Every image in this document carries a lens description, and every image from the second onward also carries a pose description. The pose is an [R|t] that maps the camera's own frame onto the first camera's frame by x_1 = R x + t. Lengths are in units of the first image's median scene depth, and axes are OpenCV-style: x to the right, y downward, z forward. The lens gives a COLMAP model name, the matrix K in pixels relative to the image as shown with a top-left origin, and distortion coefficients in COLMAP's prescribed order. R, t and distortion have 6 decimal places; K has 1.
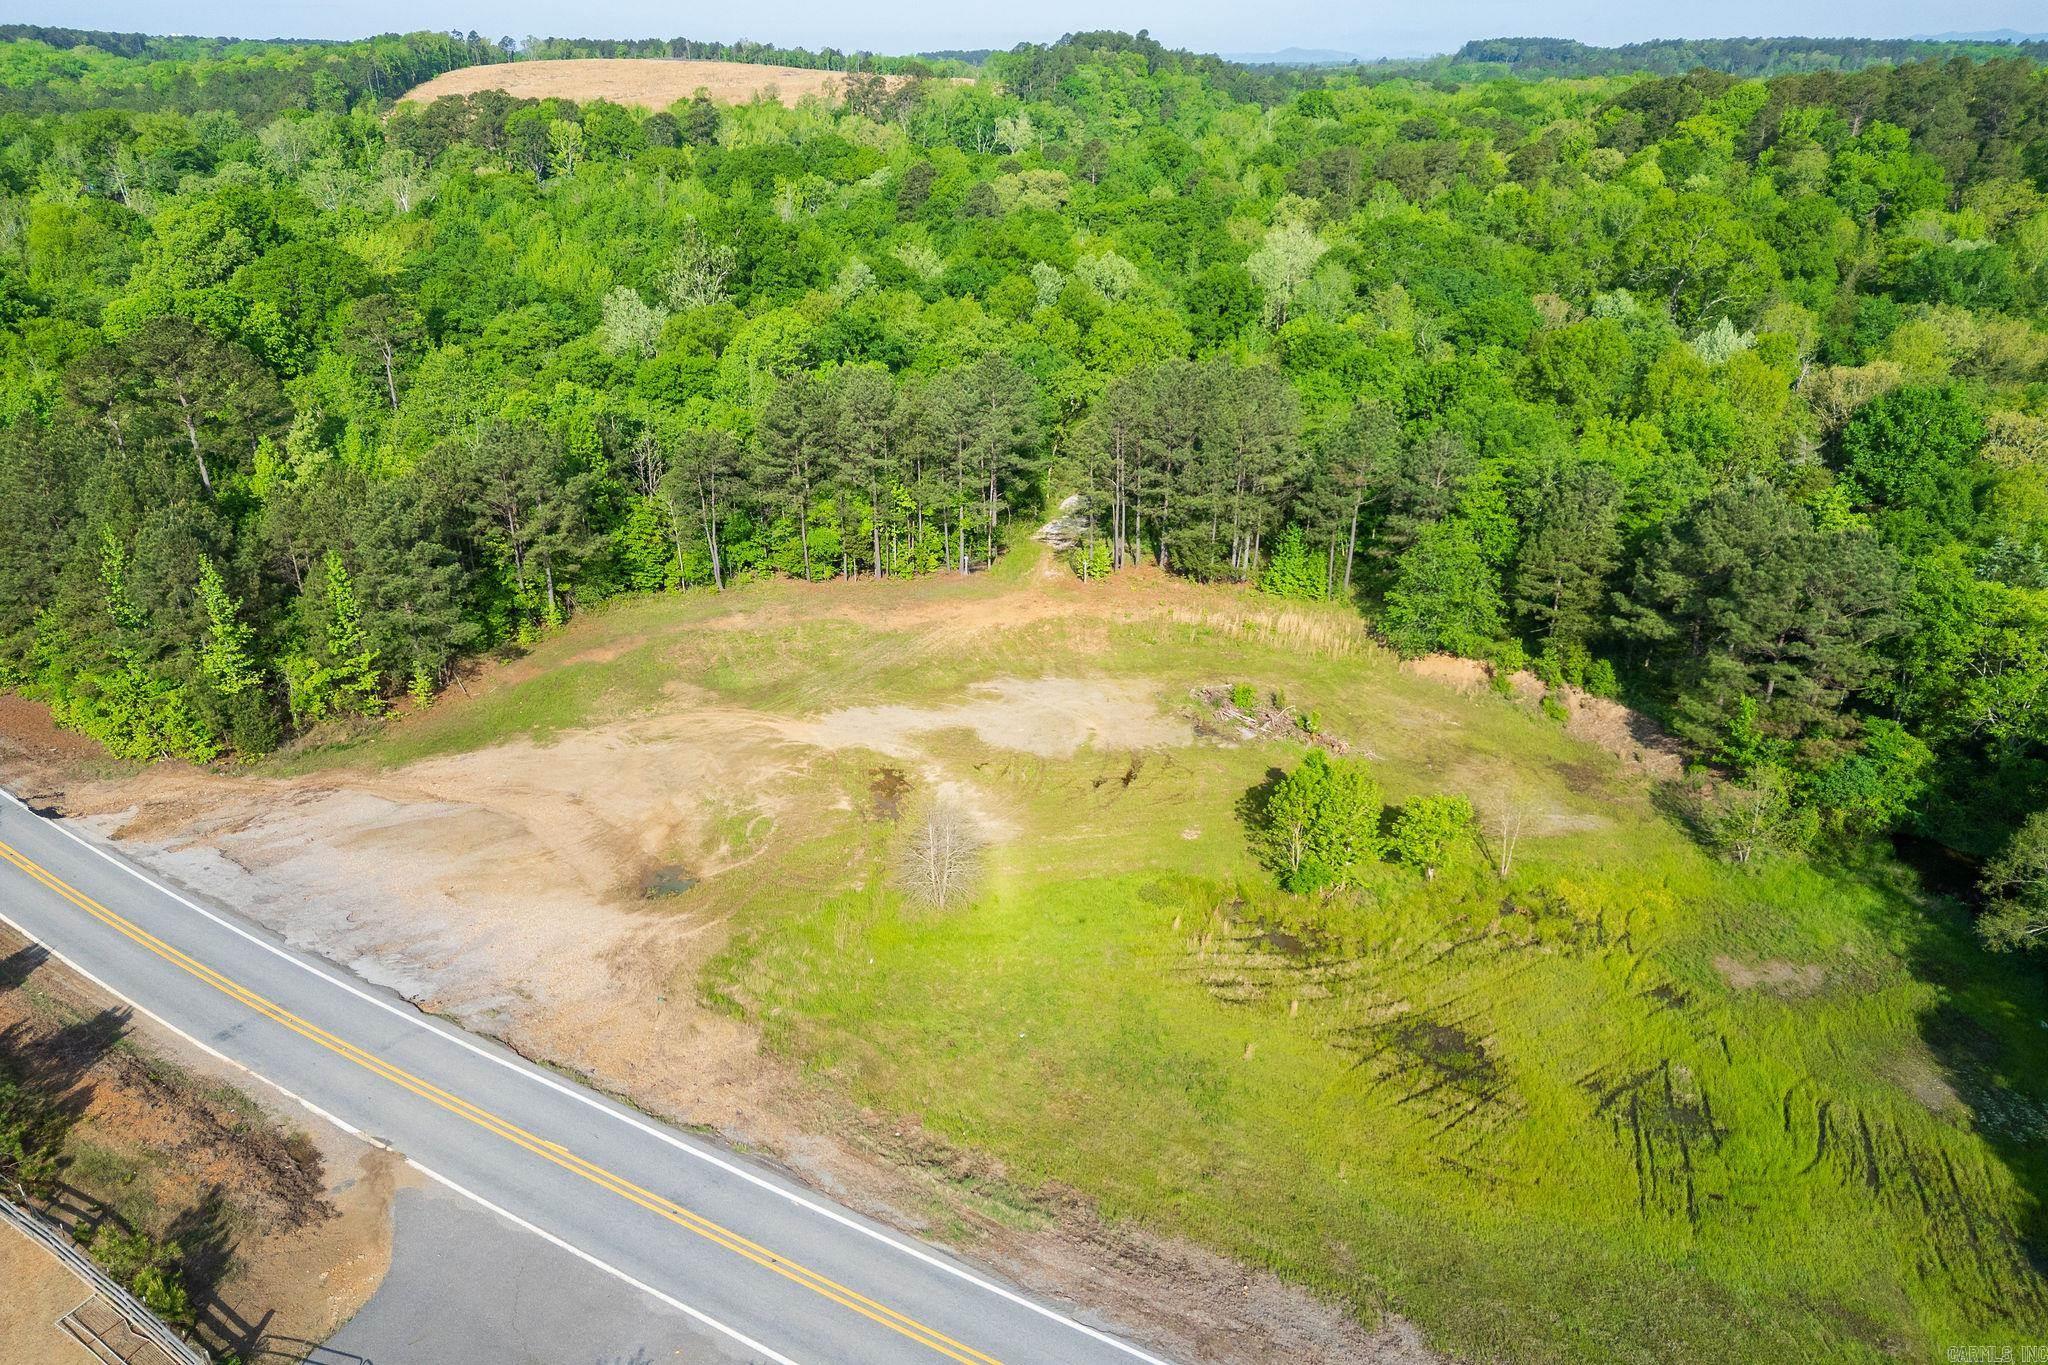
lens RADIAL K [[1441.2, 0, 1016.1], [0, 1441.2, 754.0], [0, 0, 1]] dist [0.072864, -0.061693]
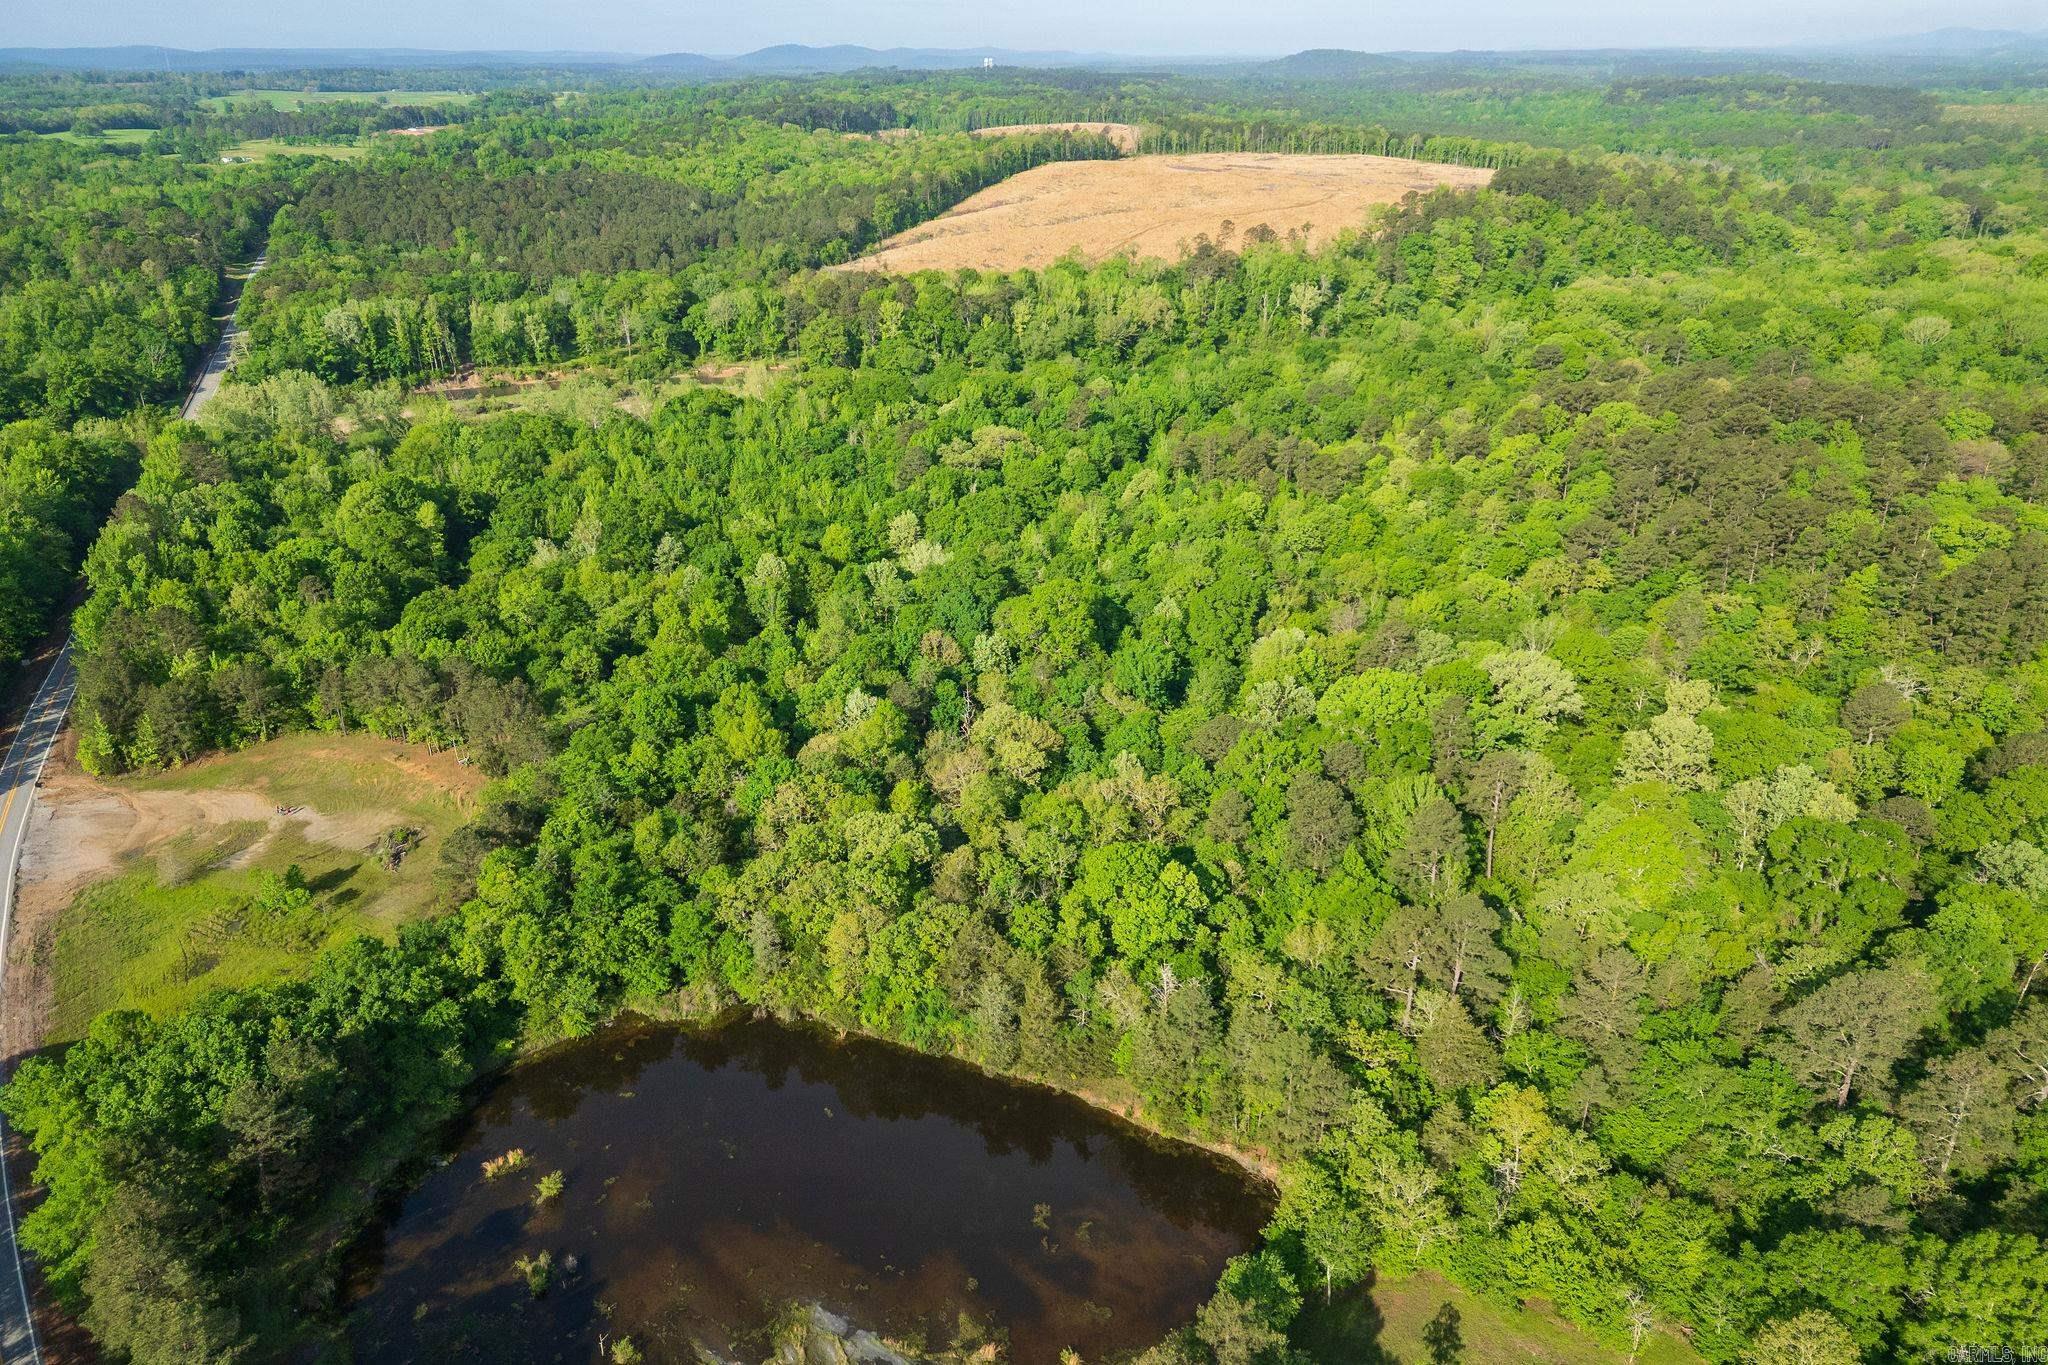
lens RADIAL K [[1452.7, 0, 1024.0], [0, 1452.7, 682.5], [0, 0, 1]] dist [0.062824, -0.057884]
pose [[0.876613, 0.192474, -0.441026, 2.339727], [-0.203065, 0.978881, 0.023581, -0.623050], [0.436251, 0.068885, 0.897185, -0.857880]]
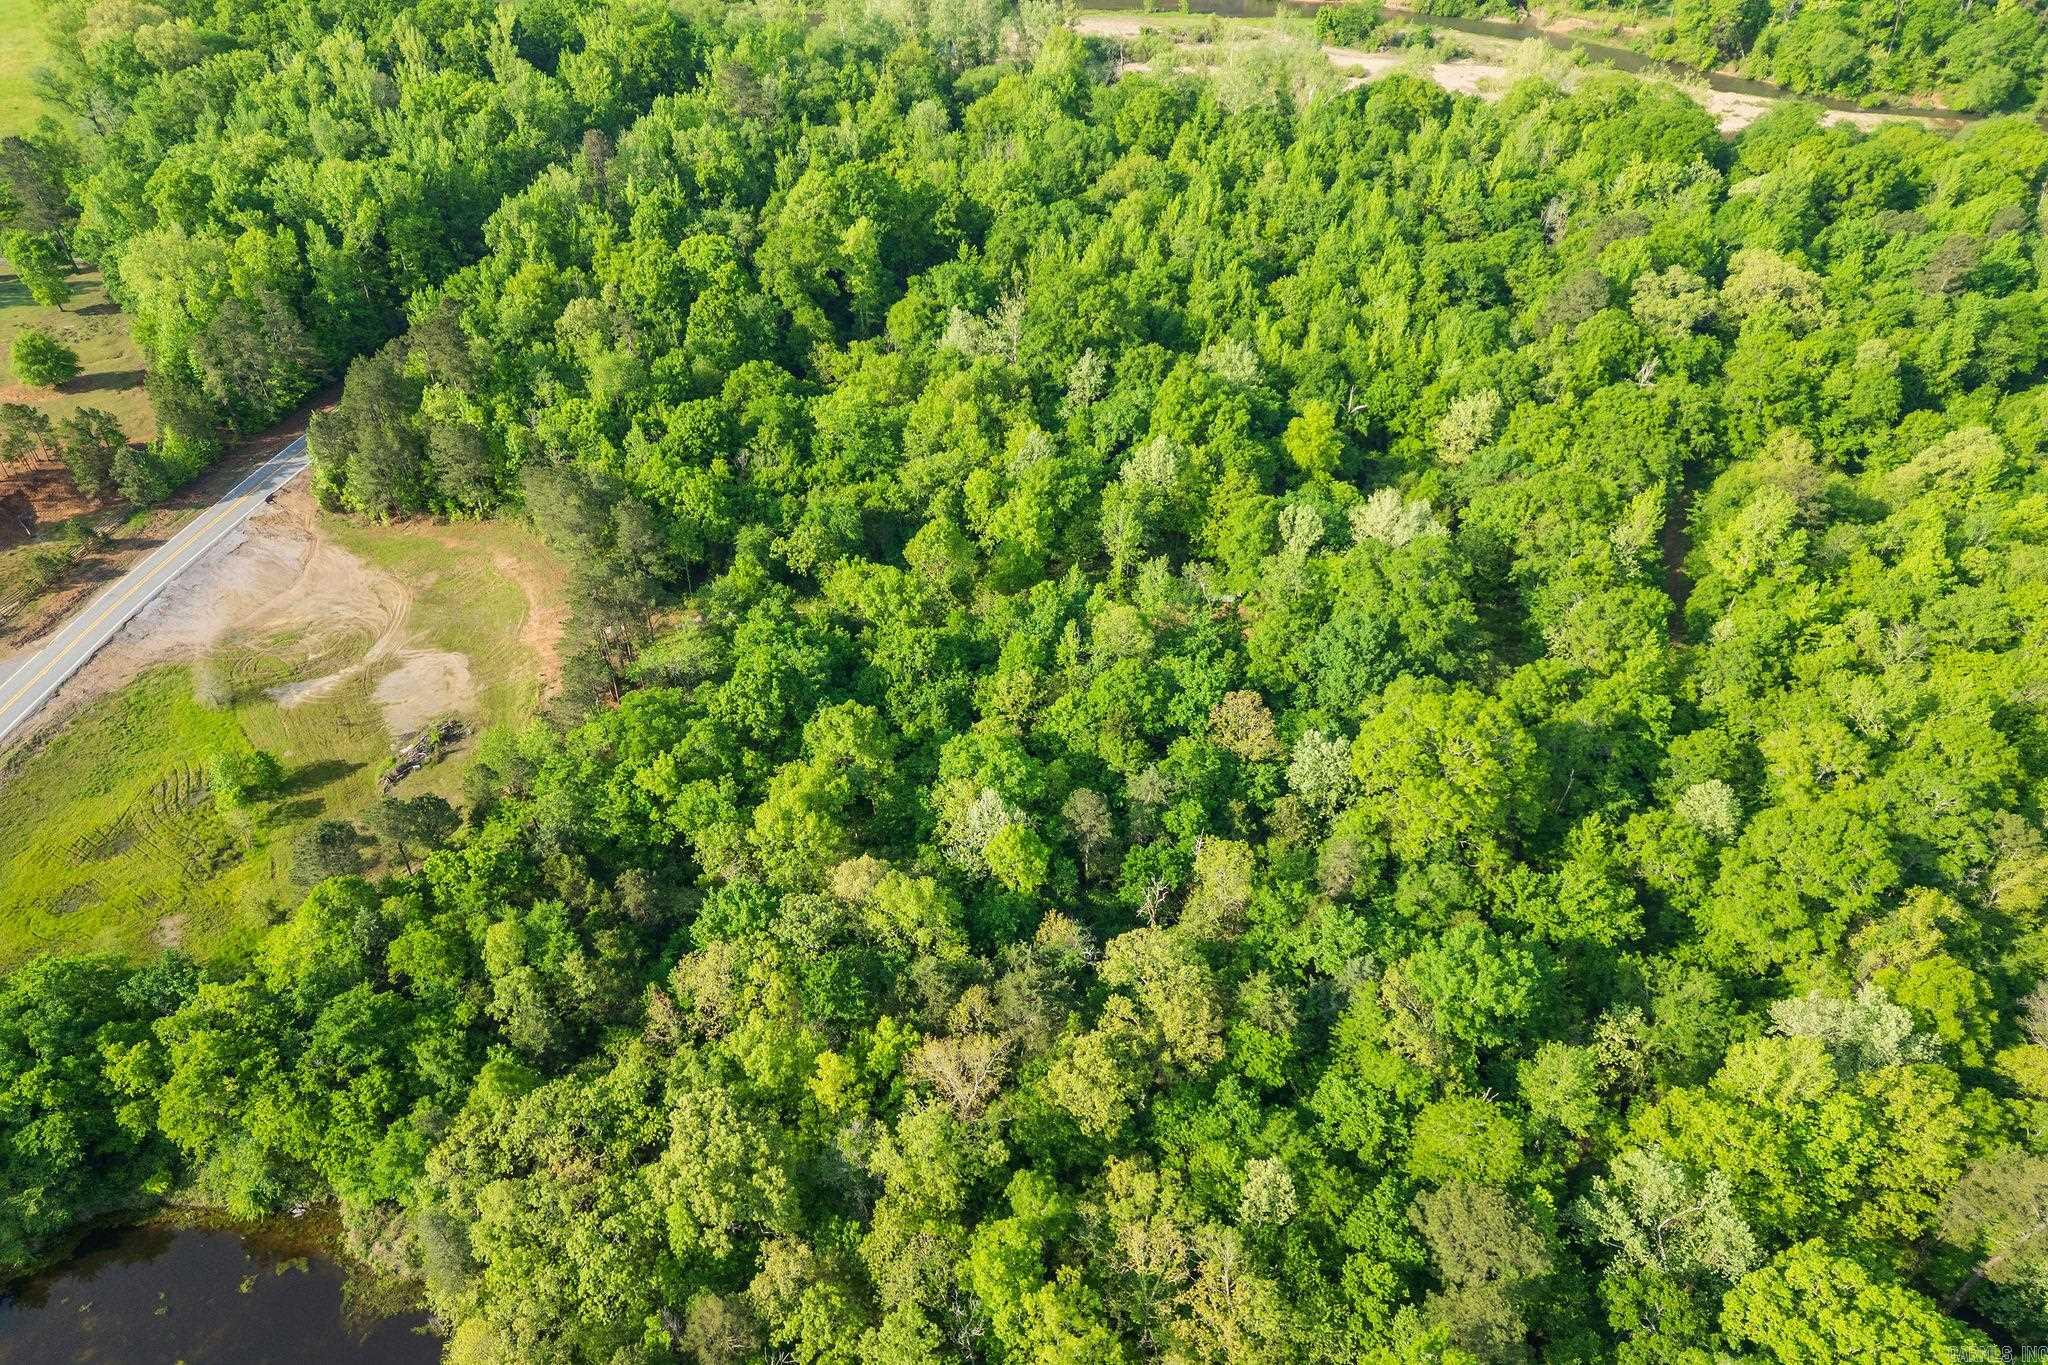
lens RADIAL K [[1452.7, 0, 1024.0], [0, 1452.7, 682.5], [0, 0, 1]] dist [0.062824, -0.057884]
pose [[0.368095, 0.582976, -0.724324, 1.965077], [-0.374637, 0.805978, 0.458308, -1.414696], [0.850972, 0.102658, 0.515081, 0.769877]]
